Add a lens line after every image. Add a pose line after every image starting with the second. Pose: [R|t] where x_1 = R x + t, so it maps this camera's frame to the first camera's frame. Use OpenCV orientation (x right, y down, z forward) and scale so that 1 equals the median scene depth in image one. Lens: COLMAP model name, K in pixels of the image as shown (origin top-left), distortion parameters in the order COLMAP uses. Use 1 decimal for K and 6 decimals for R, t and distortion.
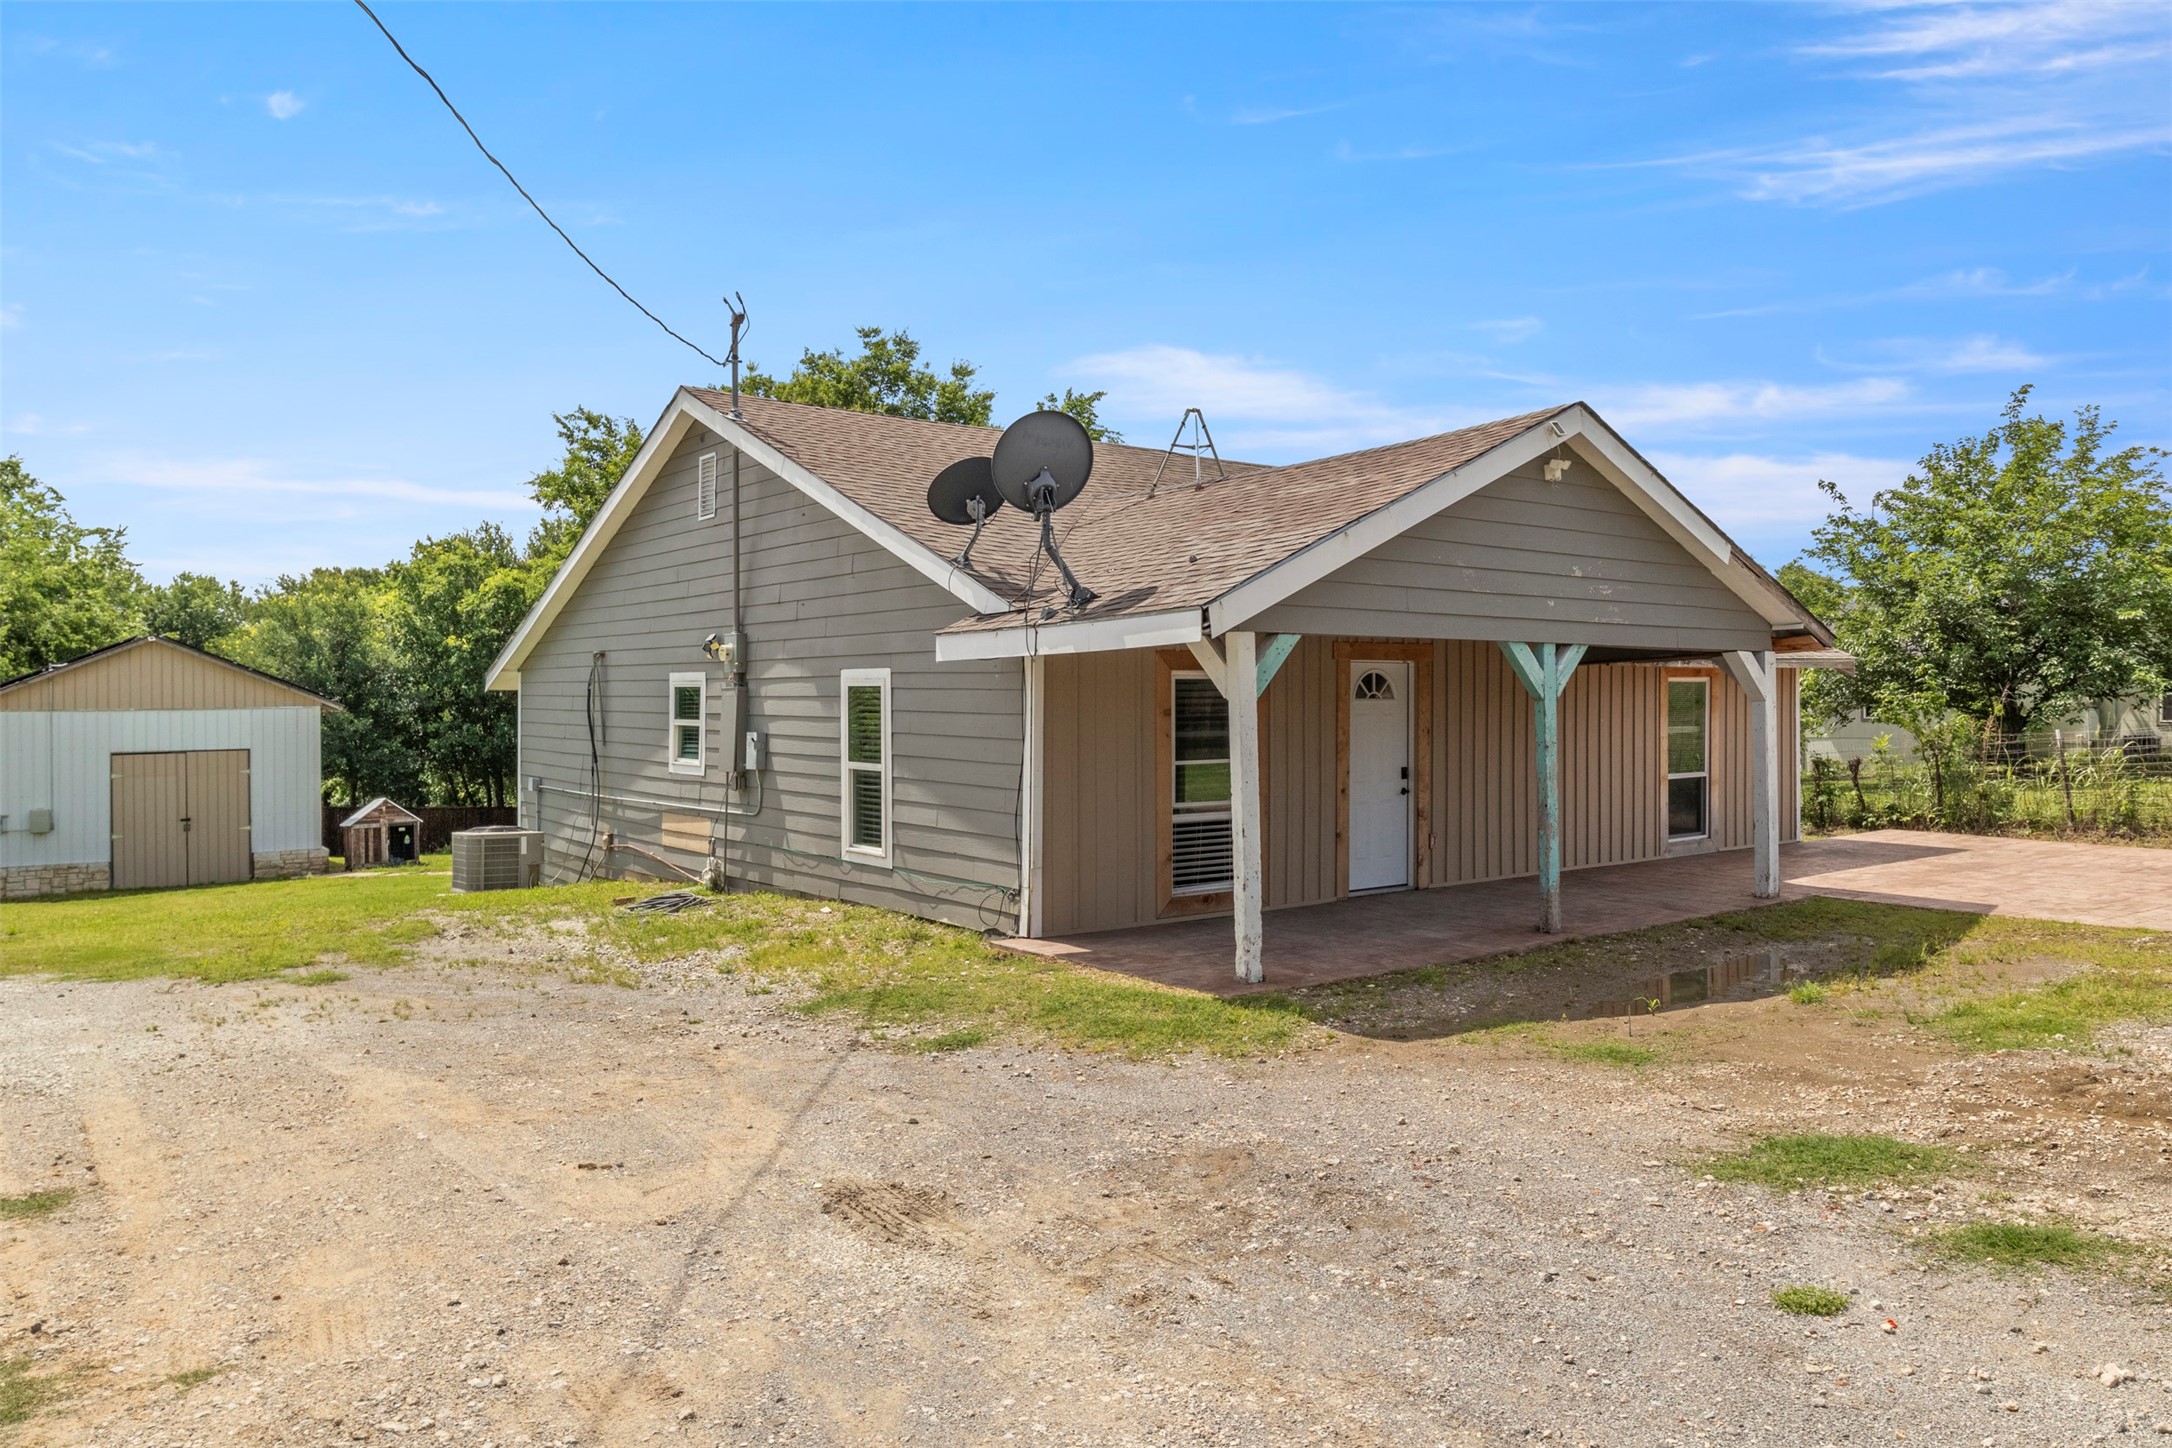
lens RADIAL K [[1533.9, 0, 1071.9], [0, 1533.9, 689.1], [0, 0, 1]] dist [-0.007420, -0.003374]
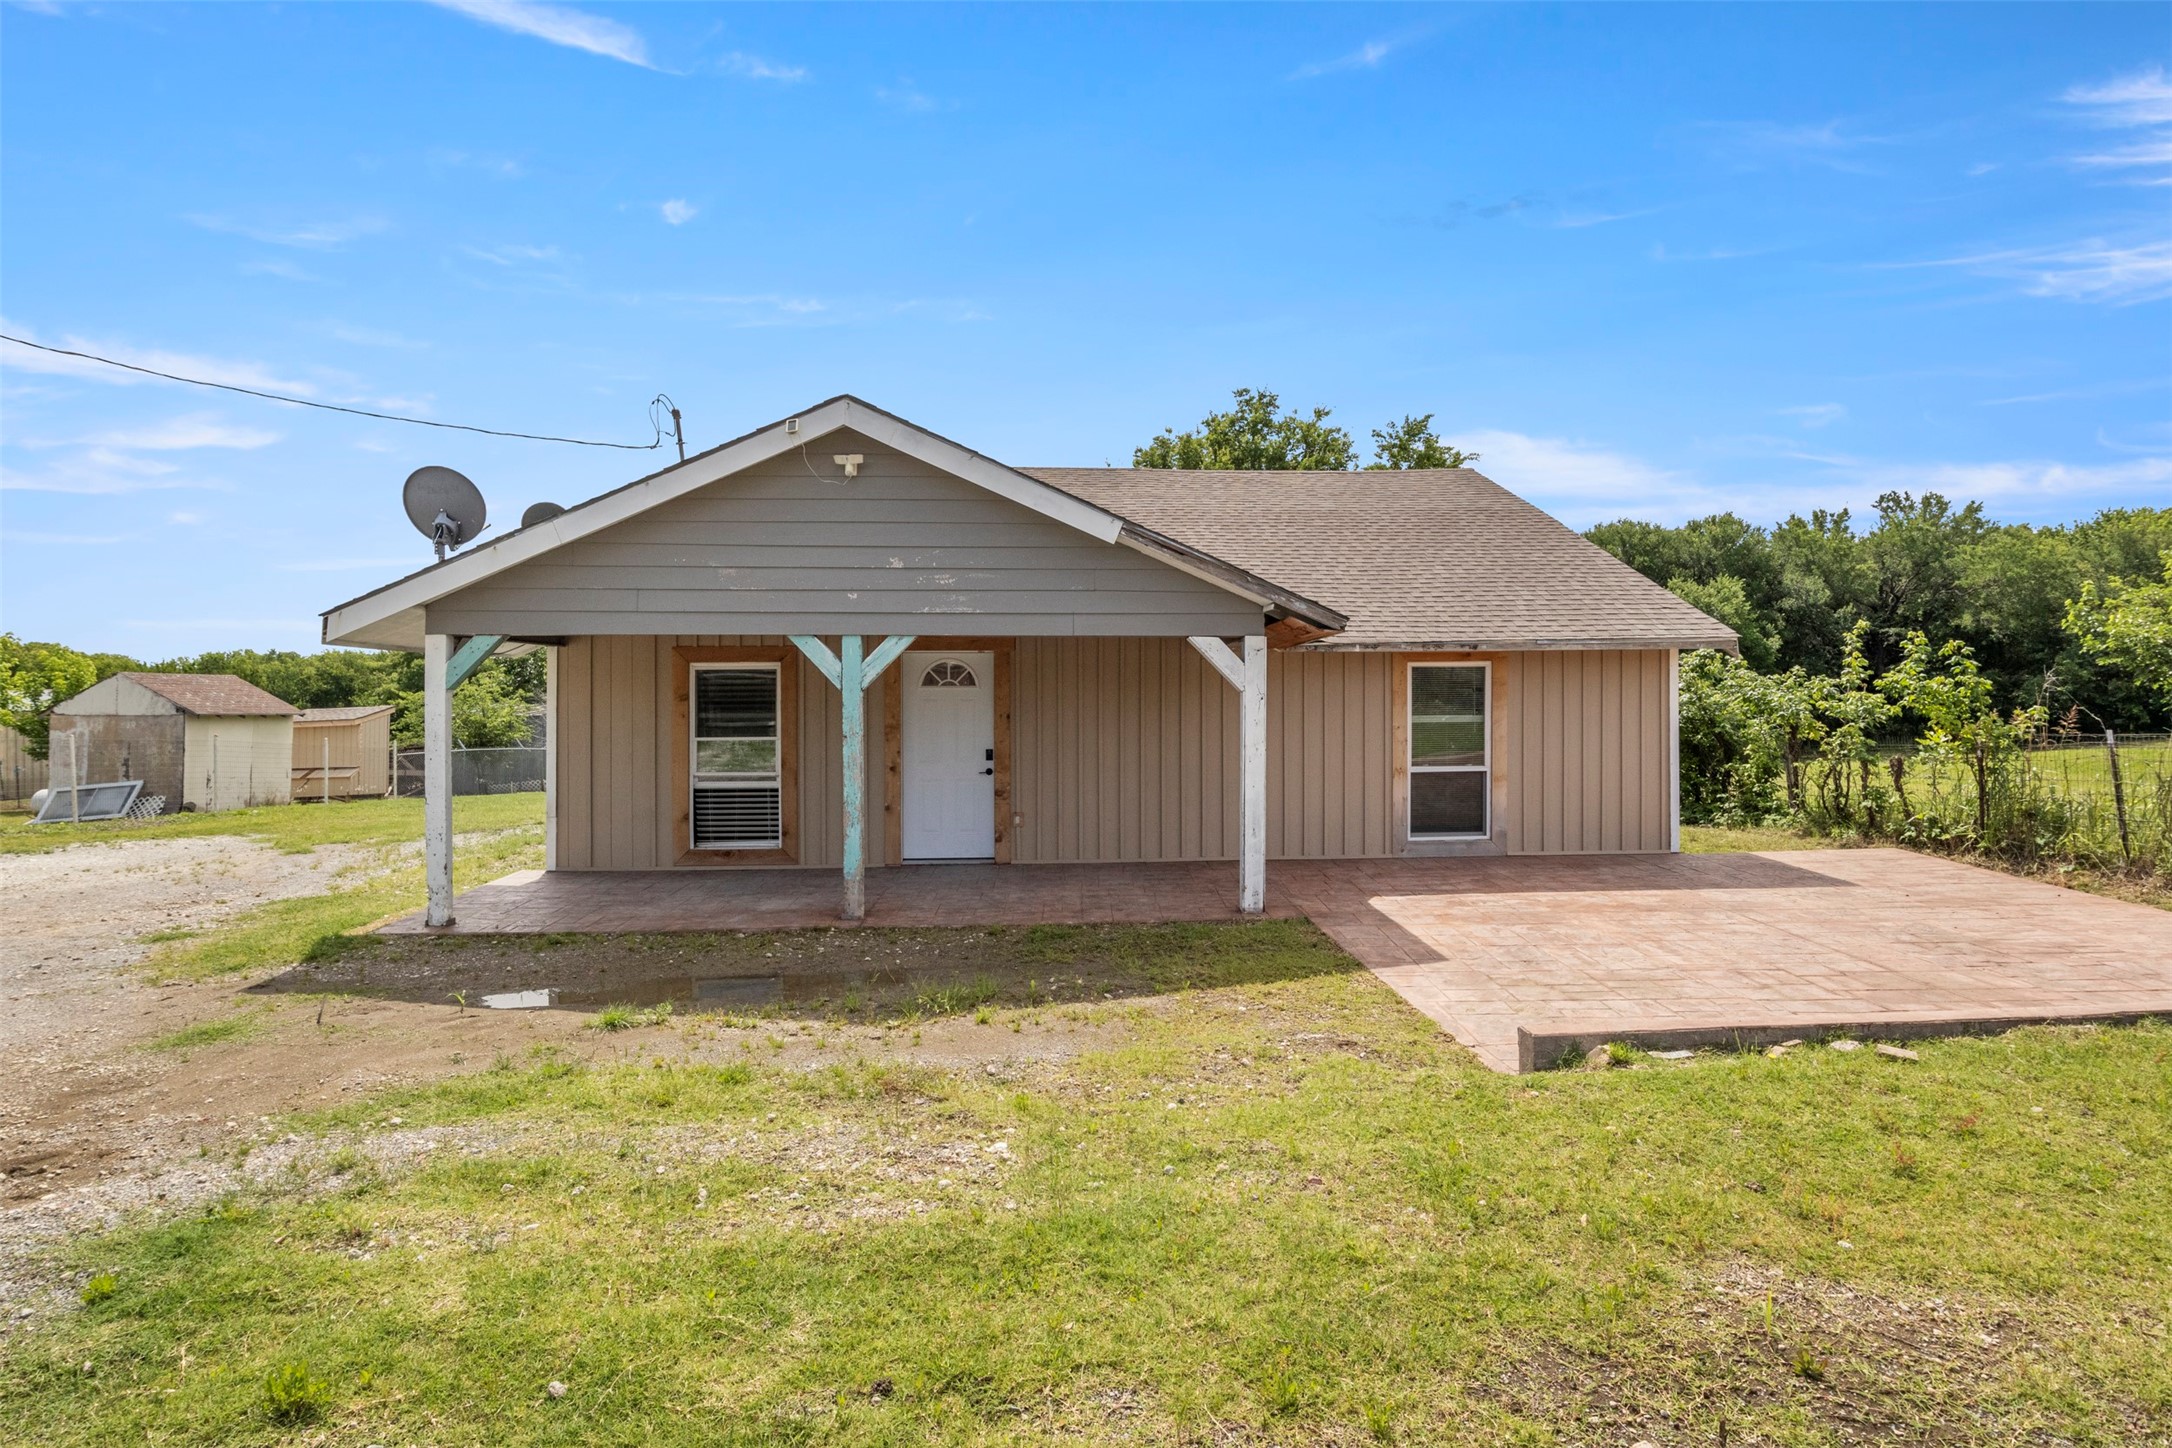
lens RADIAL K [[1089.1, 0, 1077.1], [0, 1089.1, 684.9], [0, 0, 1]] dist [-0.004126, -0.000612]
pose [[0.823545, 0.007054, -0.567206, 0.309153], [0.004294, 0.999816, 0.018670, -0.003674], [0.567234, -0.017811, 0.823364, 0.178190]]
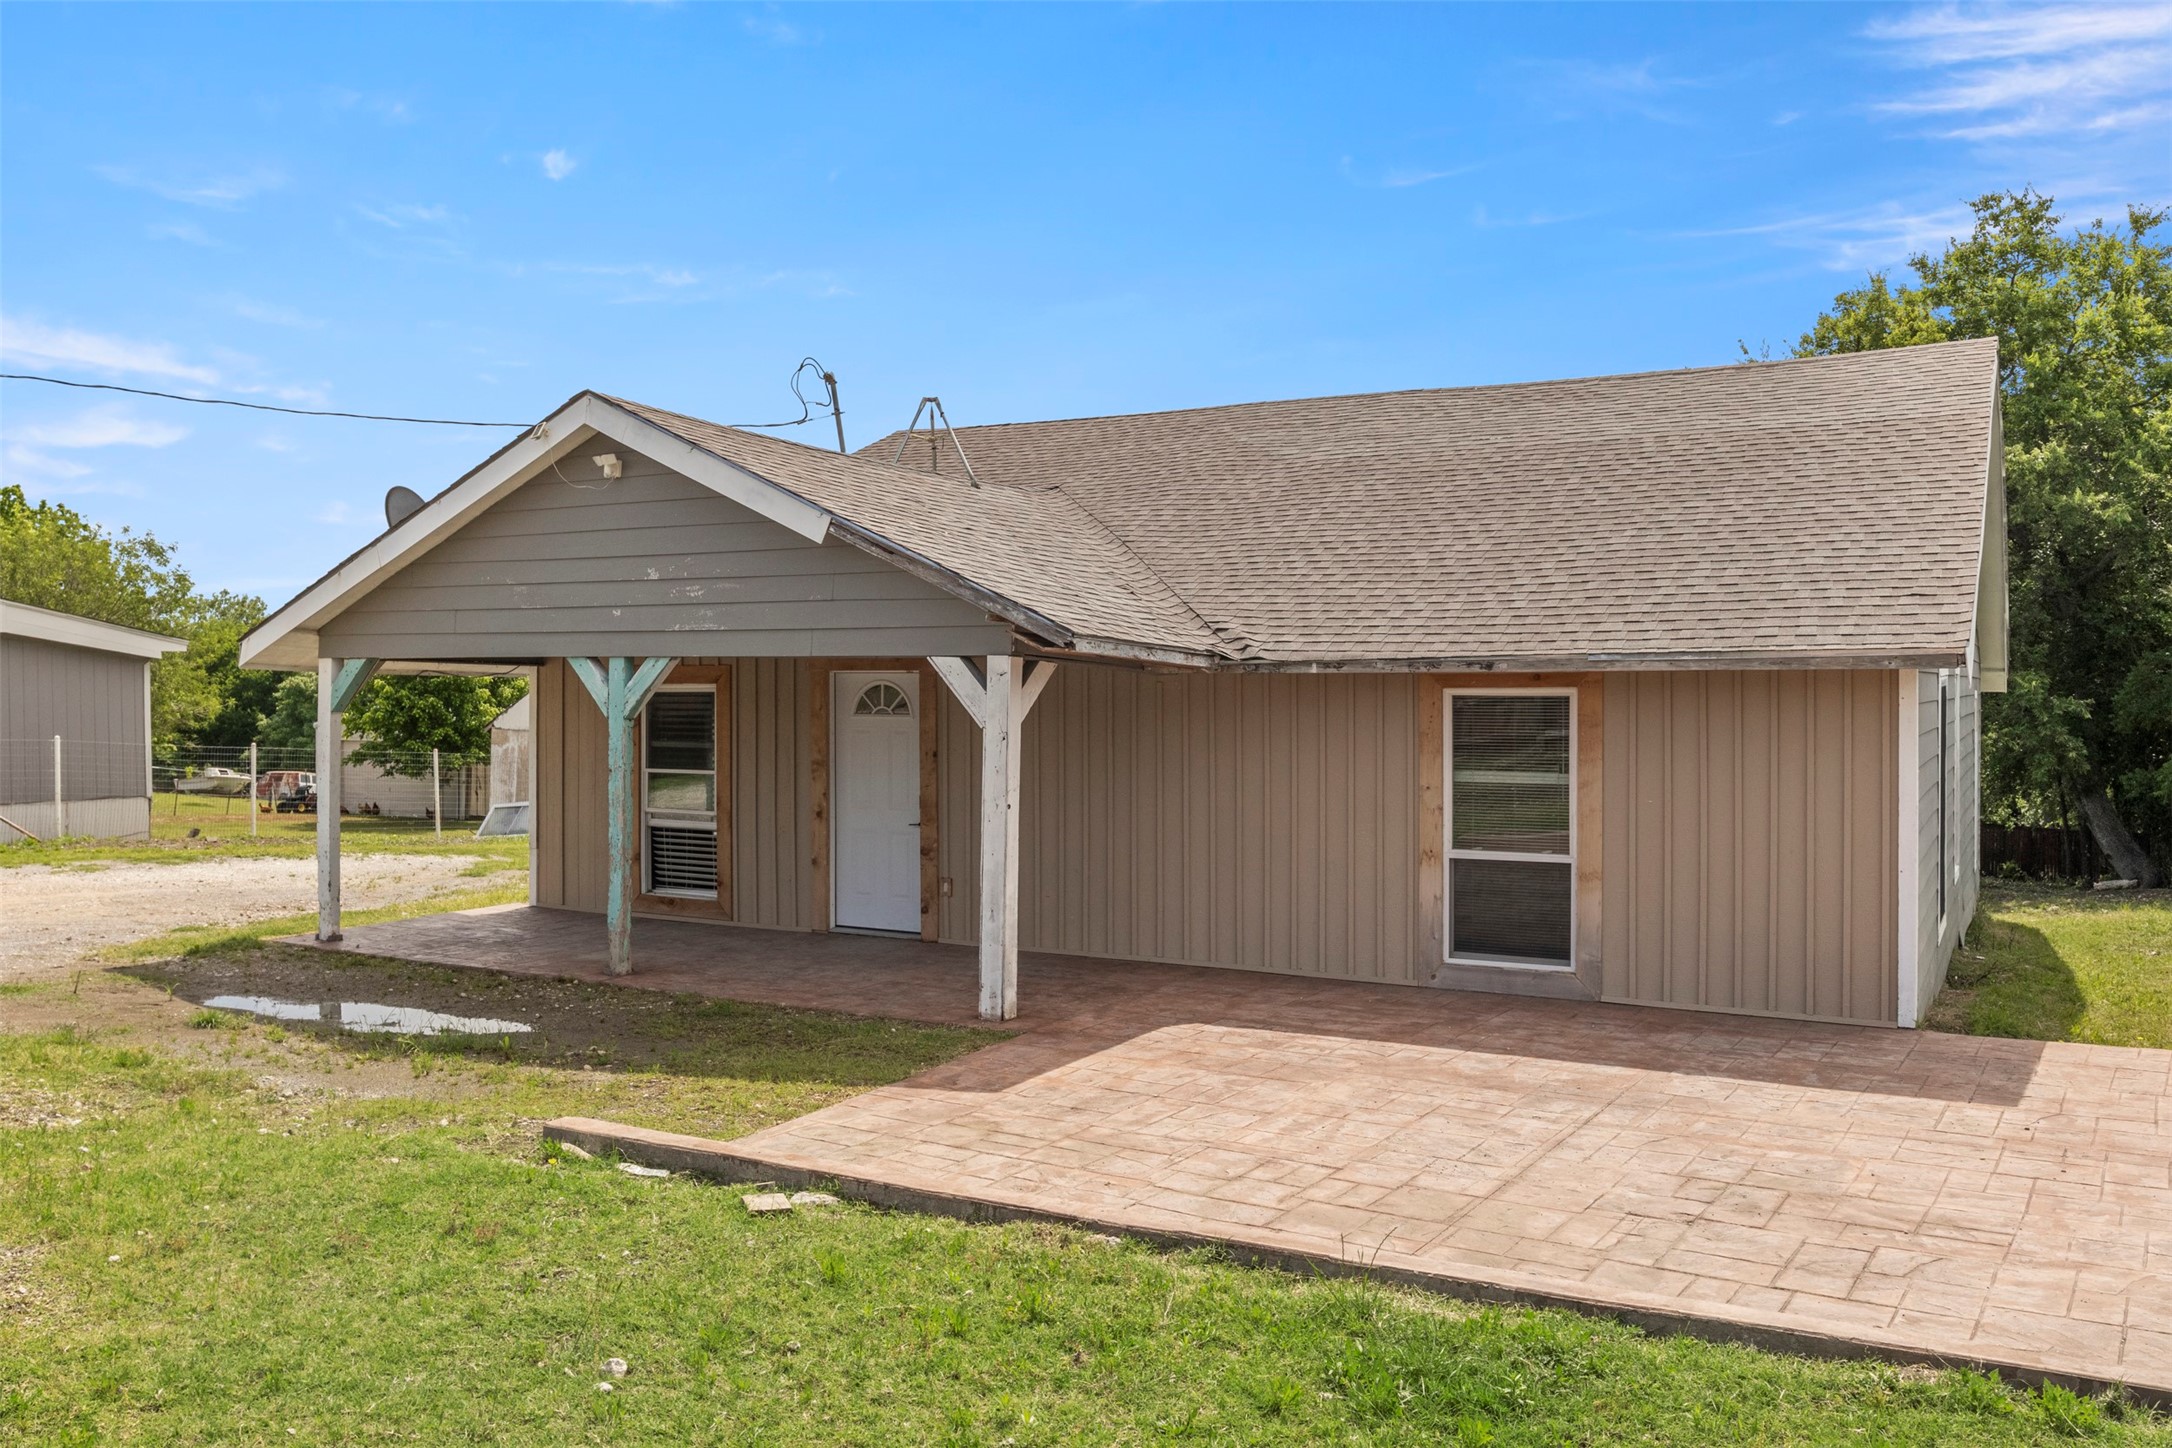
lens RADIAL K [[1670.6, 0, 1072.2], [0, 1670.6, 714.0], [0, 0, 1]] dist [-0.027032, -0.004832]
pose [[0.389318, 0.020820, -0.920868, 0.484424], [0.002171, 0.999721, 0.023521, -0.006929], [0.921101, -0.011157, 0.389164, 0.315576]]
